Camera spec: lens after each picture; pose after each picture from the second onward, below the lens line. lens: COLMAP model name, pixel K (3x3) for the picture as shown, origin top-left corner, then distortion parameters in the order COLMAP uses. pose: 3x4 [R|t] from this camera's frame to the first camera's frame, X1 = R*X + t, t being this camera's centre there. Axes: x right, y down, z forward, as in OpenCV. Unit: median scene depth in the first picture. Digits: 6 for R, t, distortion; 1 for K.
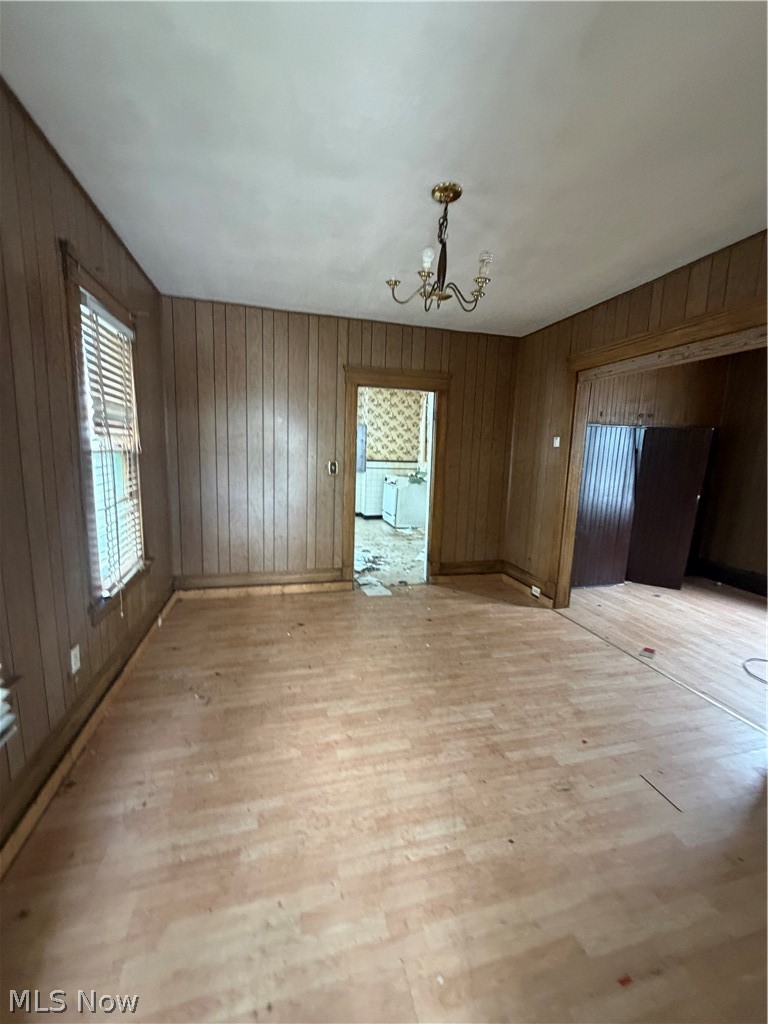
lens RADIAL K [[411.3, 0, 386.3], [0, 411.3, 514.4], [0, 0, 1]] dist [0.002375, -0.000297]
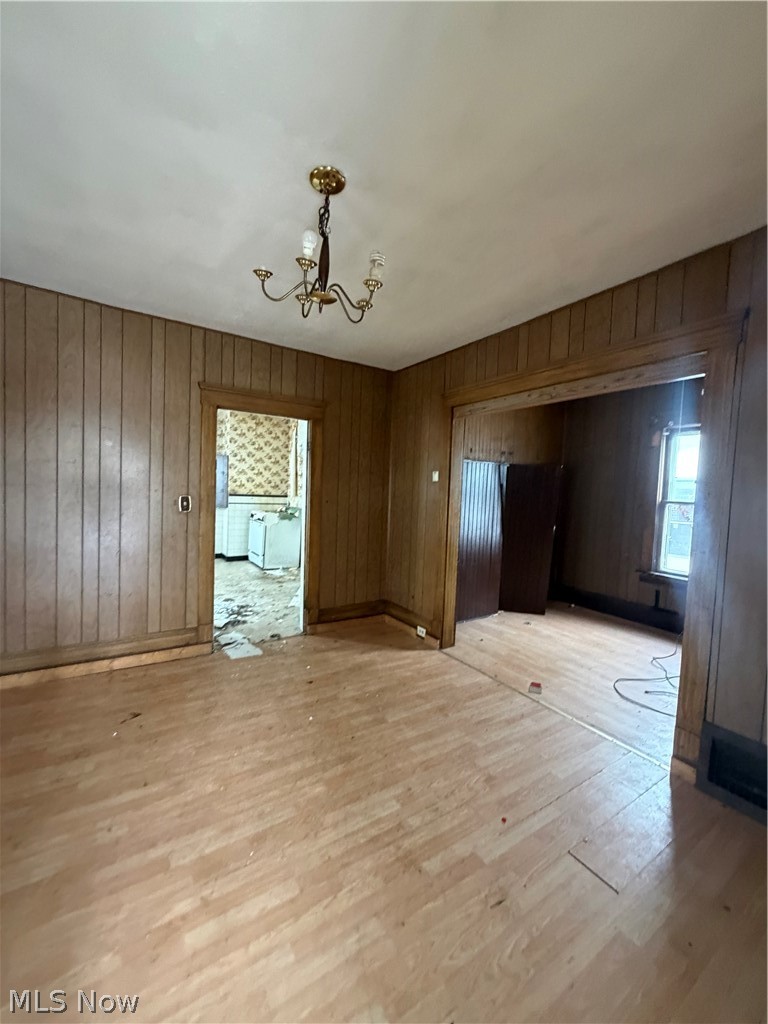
lens RADIAL K [[411.3, 0, 387.2], [0, 411.3, 511.4], [0, 0, 1]] dist [0.002375, -0.000297]
pose [[0.949044, -0.012246, 0.314906, -0.006752], [0.040764, 0.995620, -0.084134, -0.013916], [-0.312496, 0.092684, 0.945387, 0.116516]]
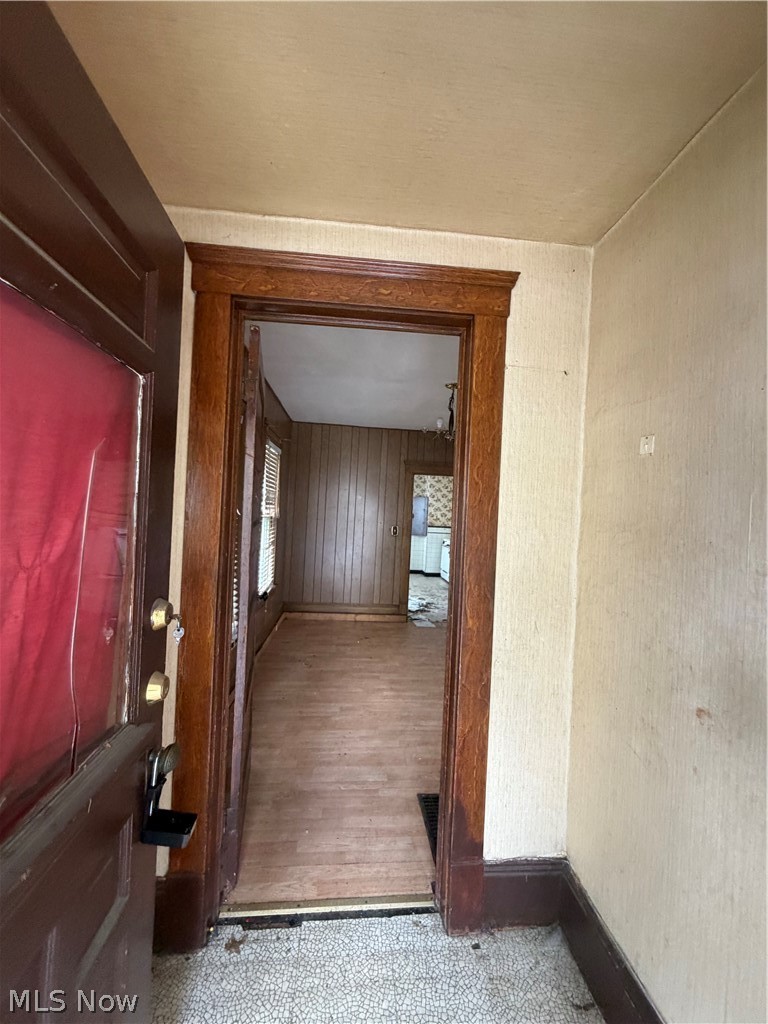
lens RADIAL K [[411.3, 0, 385.2], [0, 411.3, 515.7], [0, 0, 1]] dist [0.002375, -0.000297]
pose [[0.983673, 0.014753, -0.179360, 0.098164], [-0.042531, 0.987460, -0.152031, 0.057160], [0.174868, 0.157177, 0.971965, -0.418325]]
